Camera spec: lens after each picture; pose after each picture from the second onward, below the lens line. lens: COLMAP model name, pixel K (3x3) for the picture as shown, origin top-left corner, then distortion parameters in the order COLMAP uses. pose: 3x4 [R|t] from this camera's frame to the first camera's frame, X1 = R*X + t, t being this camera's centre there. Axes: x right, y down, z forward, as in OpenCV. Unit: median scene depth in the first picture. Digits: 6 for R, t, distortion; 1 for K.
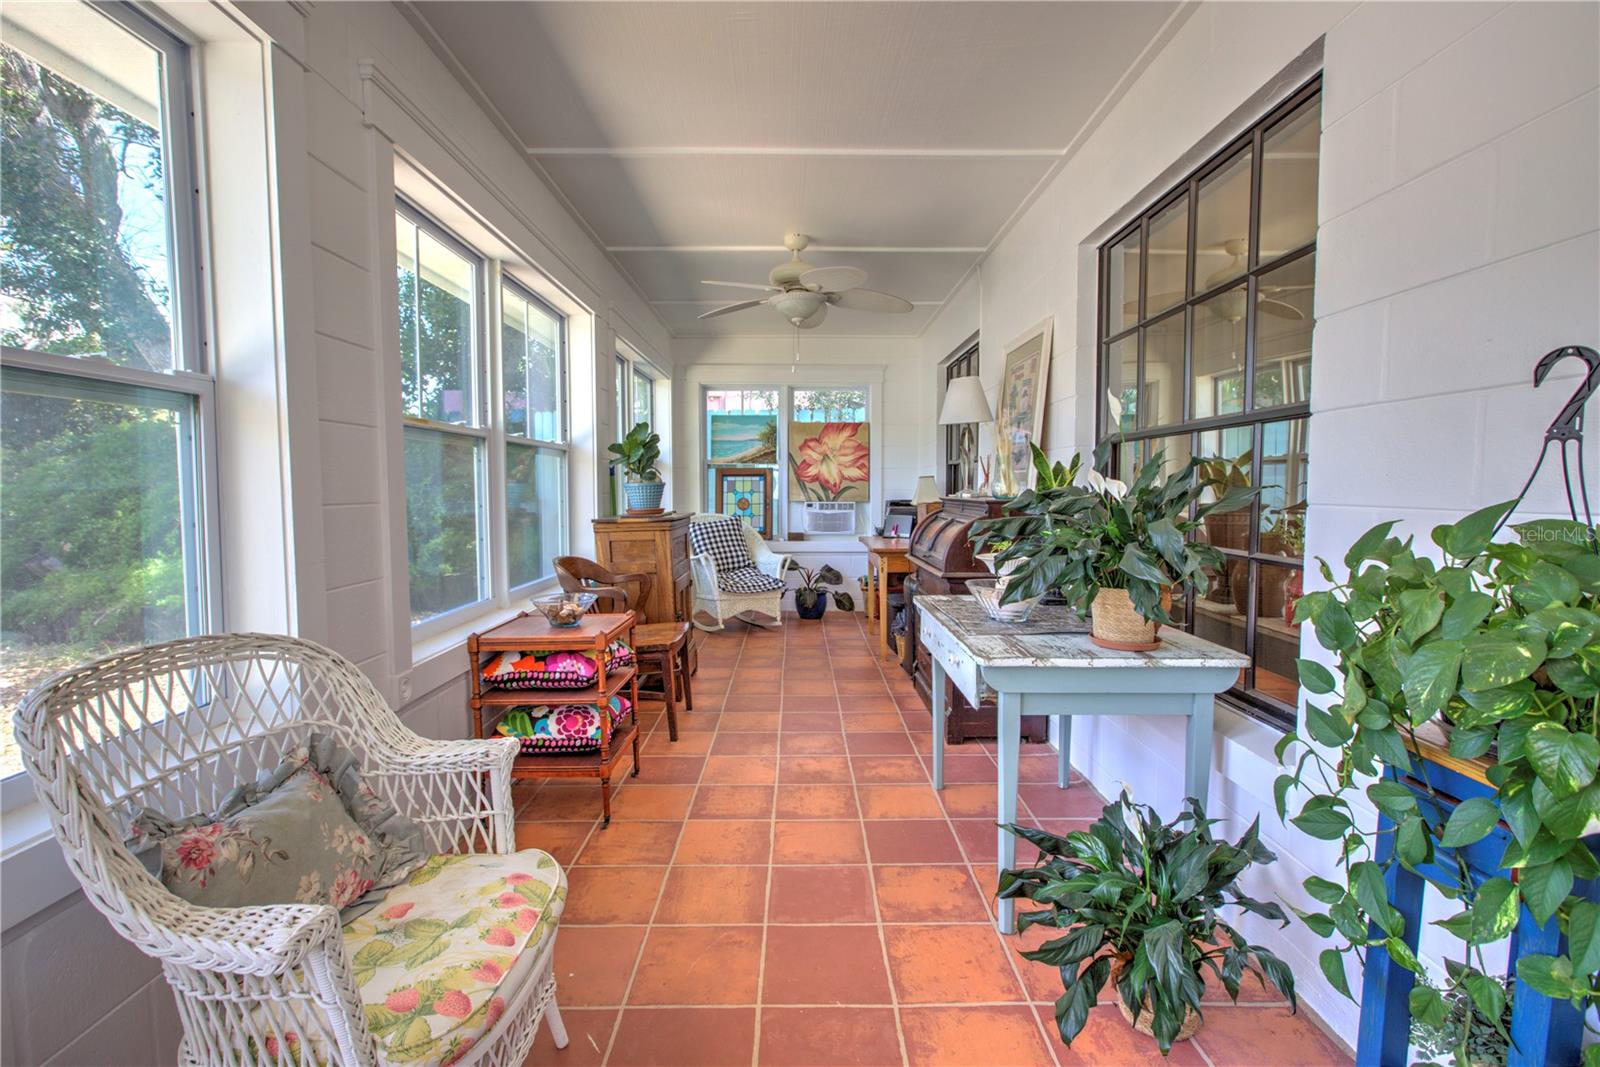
lens RADIAL K [[724.8, 0, 803.3], [0, 724.8, 529.4], [0, 0, 1]] dist [-0.013288, 0.005753]
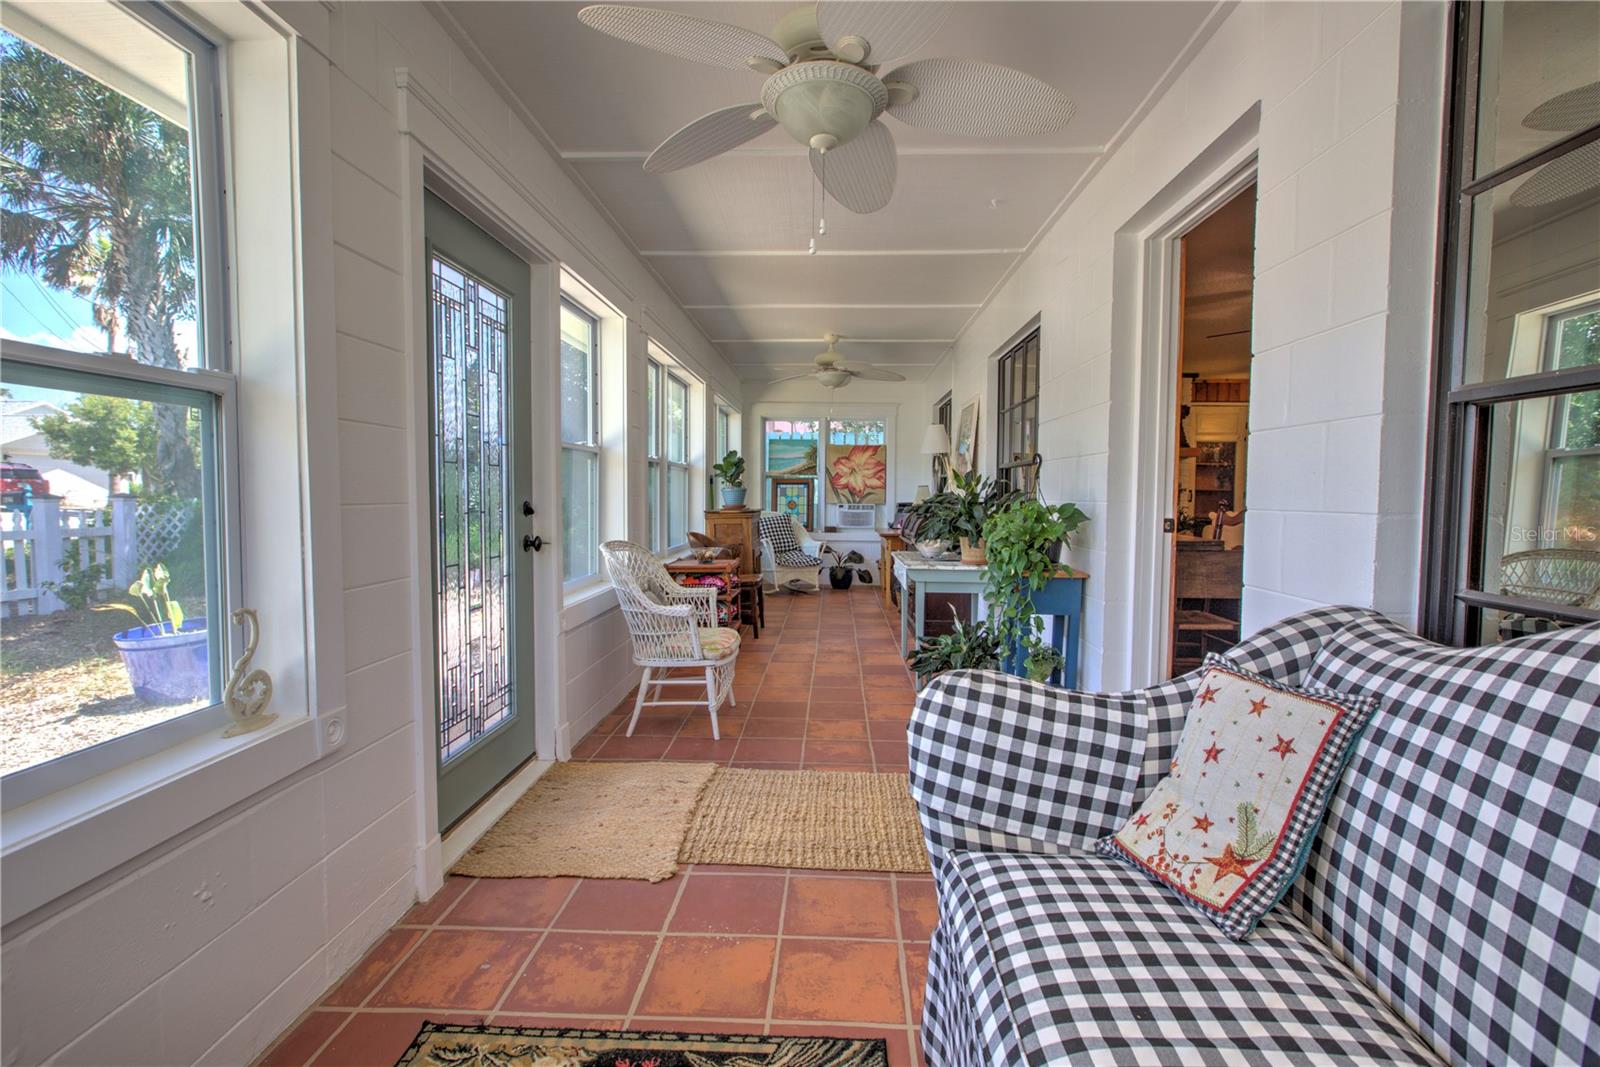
lens RADIAL K [[728.8, 0, 803.3], [0, 728.8, 529.7], [0, 0, 1]] dist [-0.013025, 0.006403]
pose [[0.998570, 0.011297, -0.052247, 0.010627], [-0.011805, 0.999886, -0.009432, 0.025400], [0.052135, 0.010035, 0.998590, -0.382000]]
